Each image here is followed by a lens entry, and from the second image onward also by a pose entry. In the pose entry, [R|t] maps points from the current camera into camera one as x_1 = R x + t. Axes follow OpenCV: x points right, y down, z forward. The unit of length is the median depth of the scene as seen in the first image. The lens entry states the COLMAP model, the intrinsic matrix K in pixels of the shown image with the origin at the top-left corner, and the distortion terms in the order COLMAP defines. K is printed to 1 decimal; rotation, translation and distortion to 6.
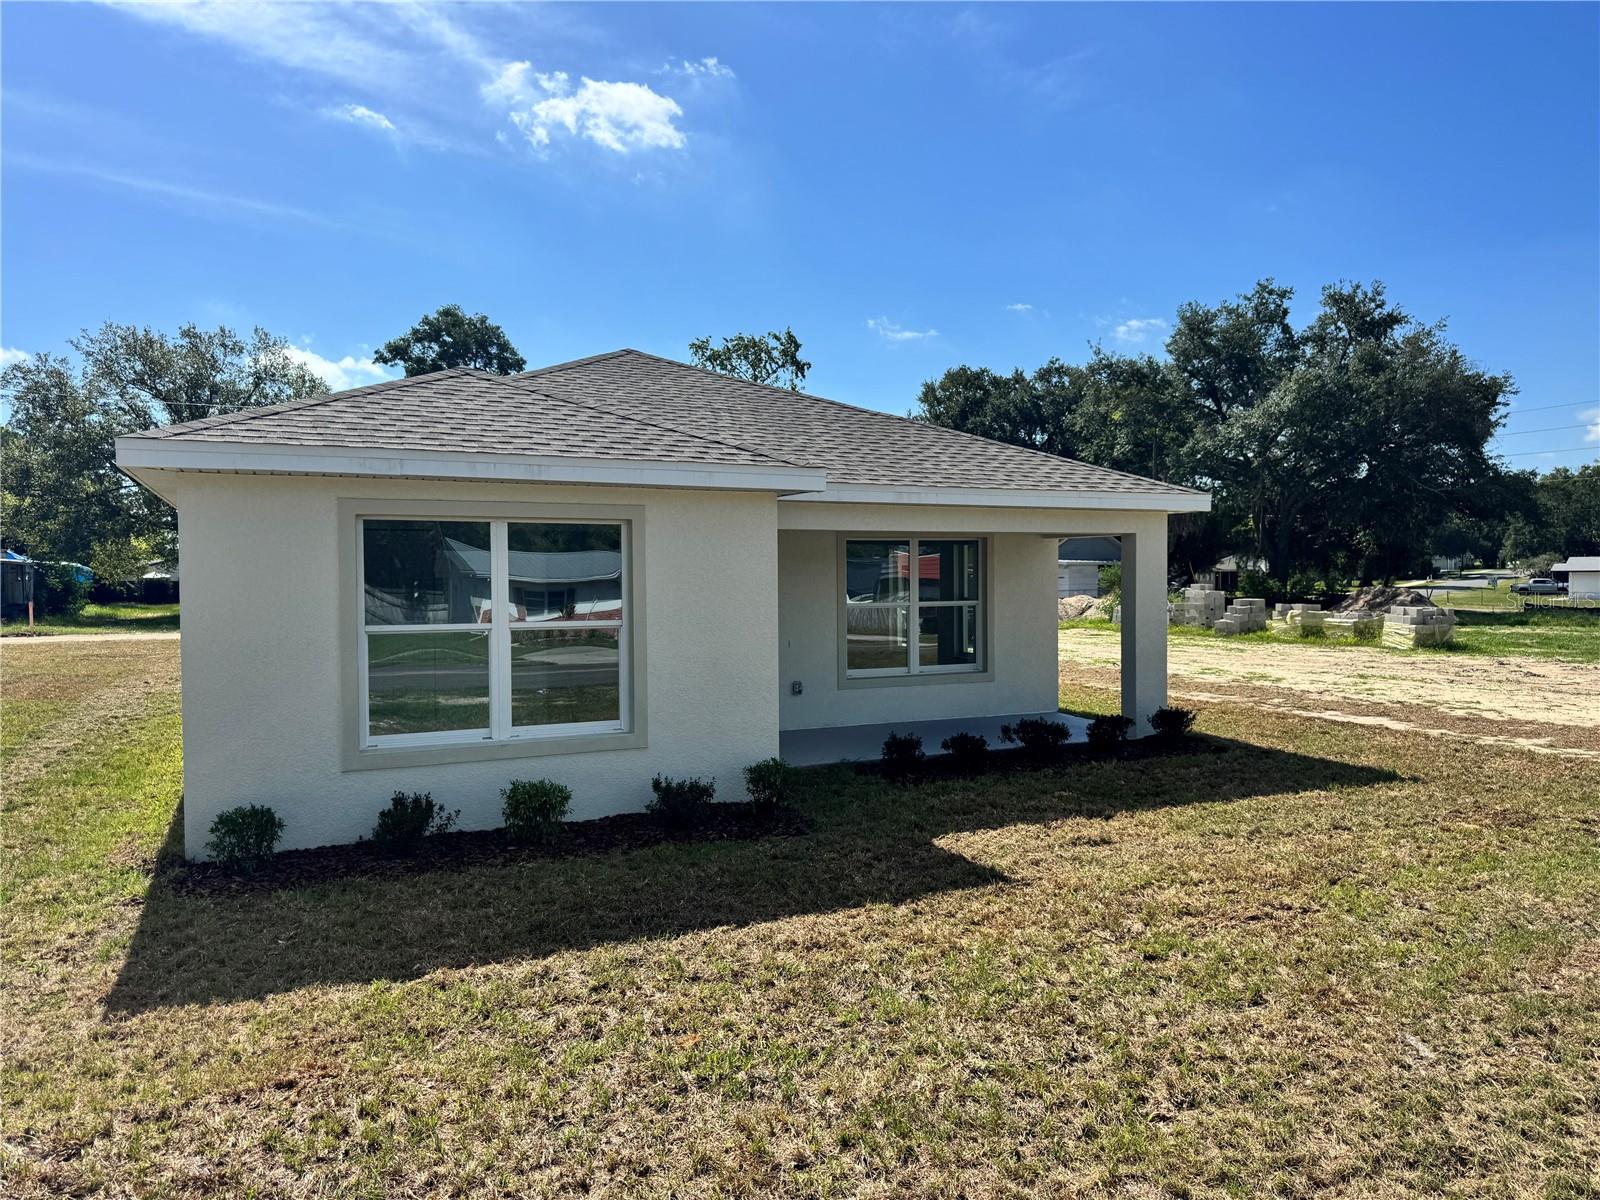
lens RADIAL K [[1124.4, 0, 816.1], [0, 1124.4, 627.3], [0, 0, 1]] dist [0.050874, -0.078048]
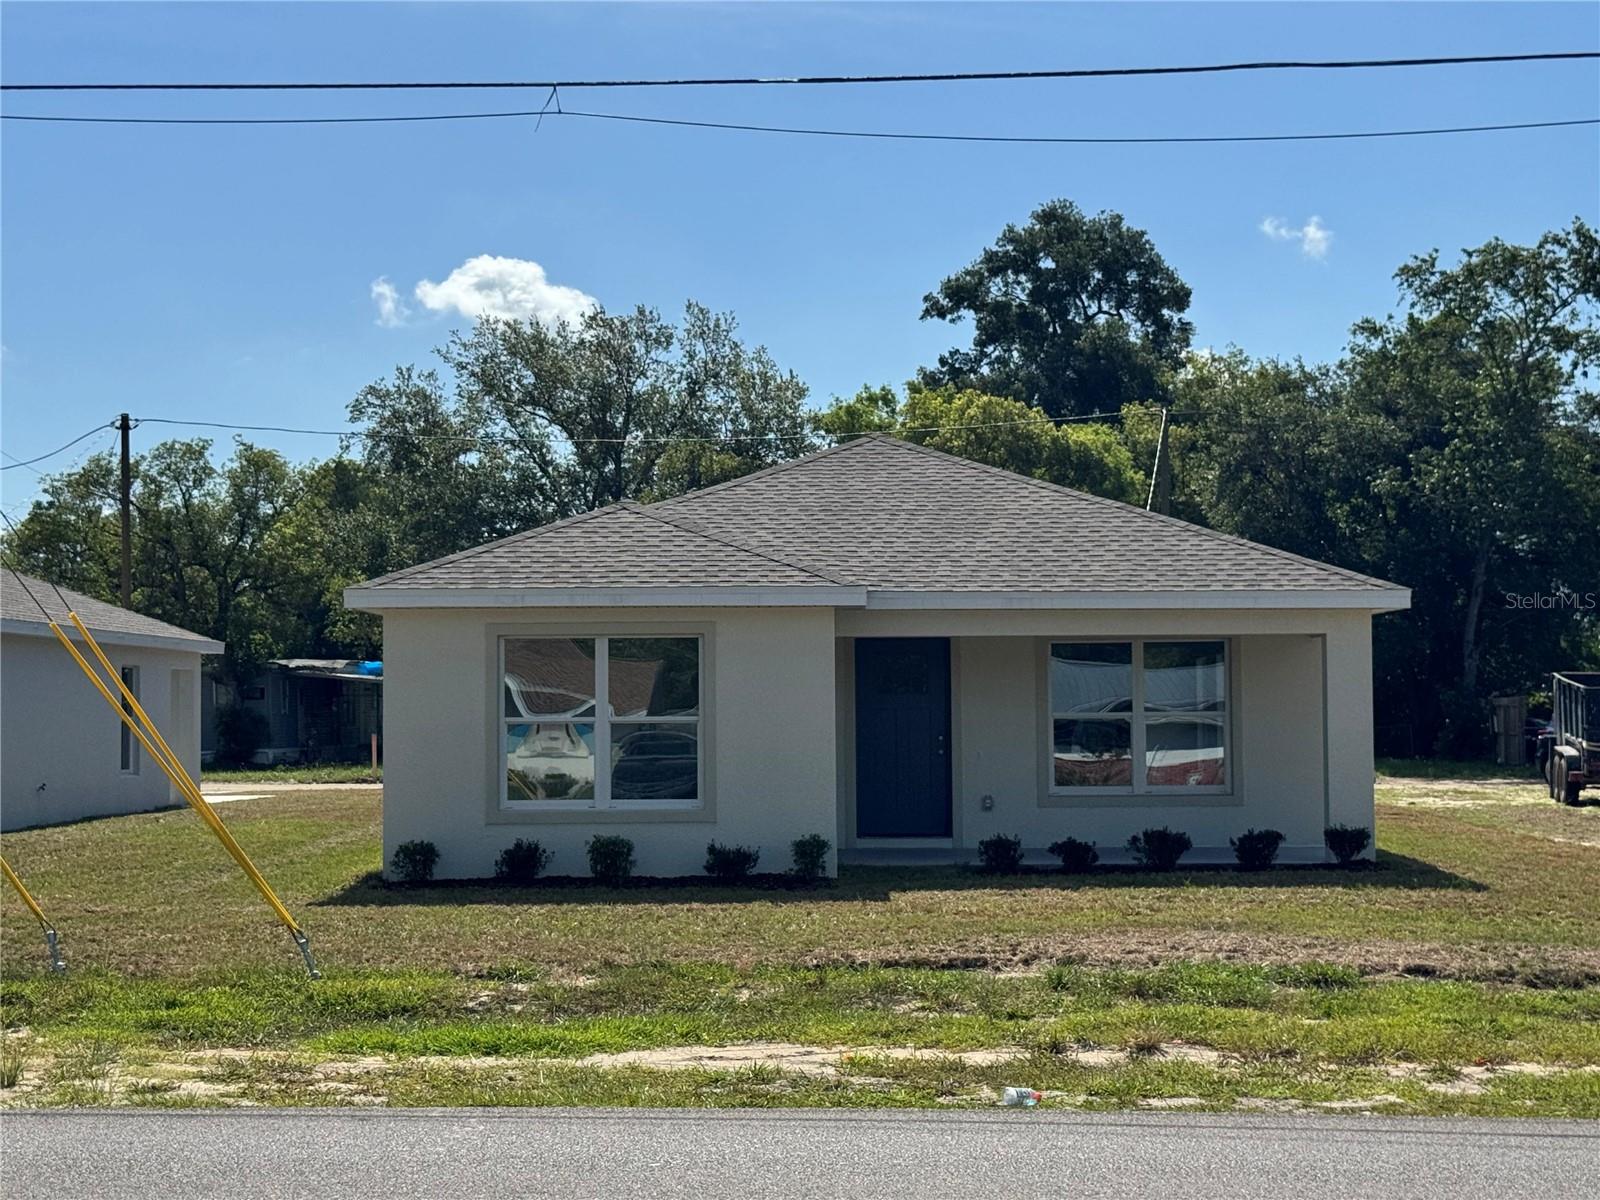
lens RADIAL K [[2642.1, 0, 877.7], [0, 2642.1, 603.9], [0, 0, 1]] dist [0.199530, -0.028775]
pose [[0.905308, -0.016606, -0.424430, 0.220320], [-0.019024, 0.996648, -0.079572, 0.017598], [0.424329, 0.080112, 0.901958, -0.273353]]
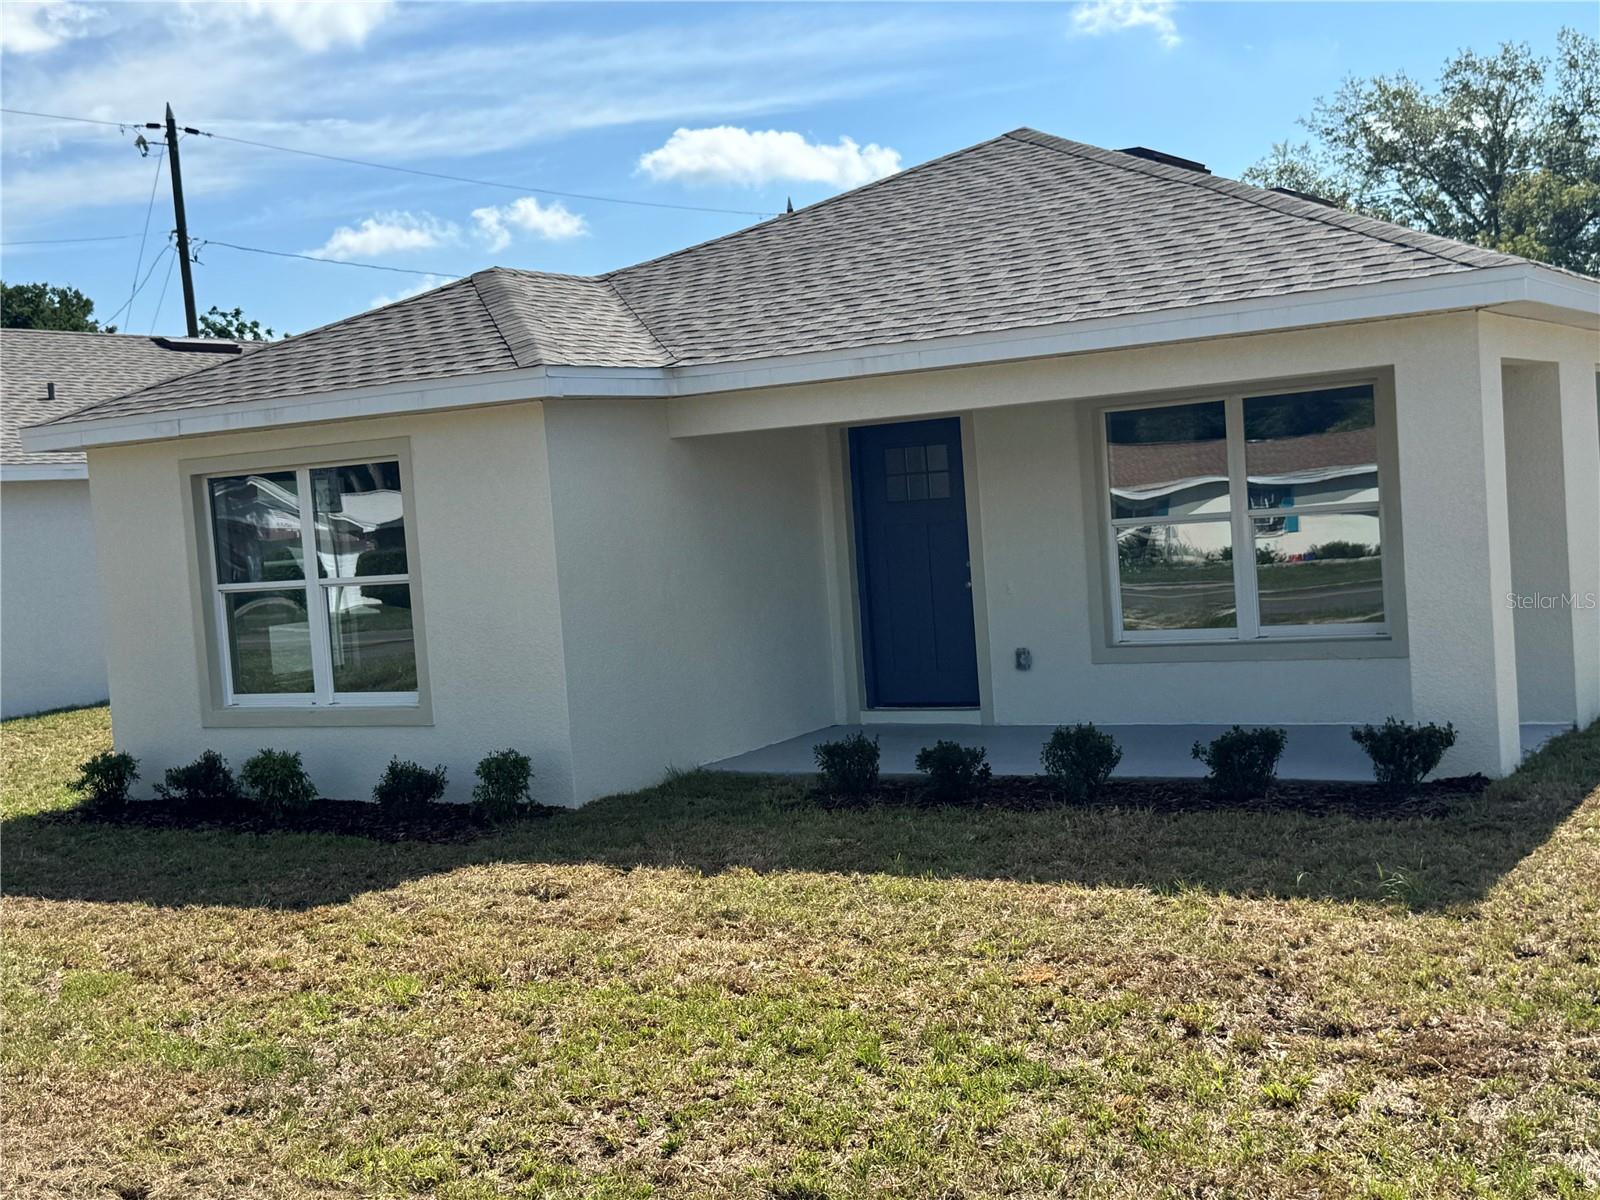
lens RADIAL K [[1959.6, 0, 979.1], [0, 1959.6, 643.7], [0, 0, 1]] dist [0.096994, -0.233867]
pose [[0.537441, 0.023150, -0.842984, 0.236424], [0.029330, 0.998505, 0.046120, -0.001578], [0.842791, -0.049511, 0.535958, 0.102479]]
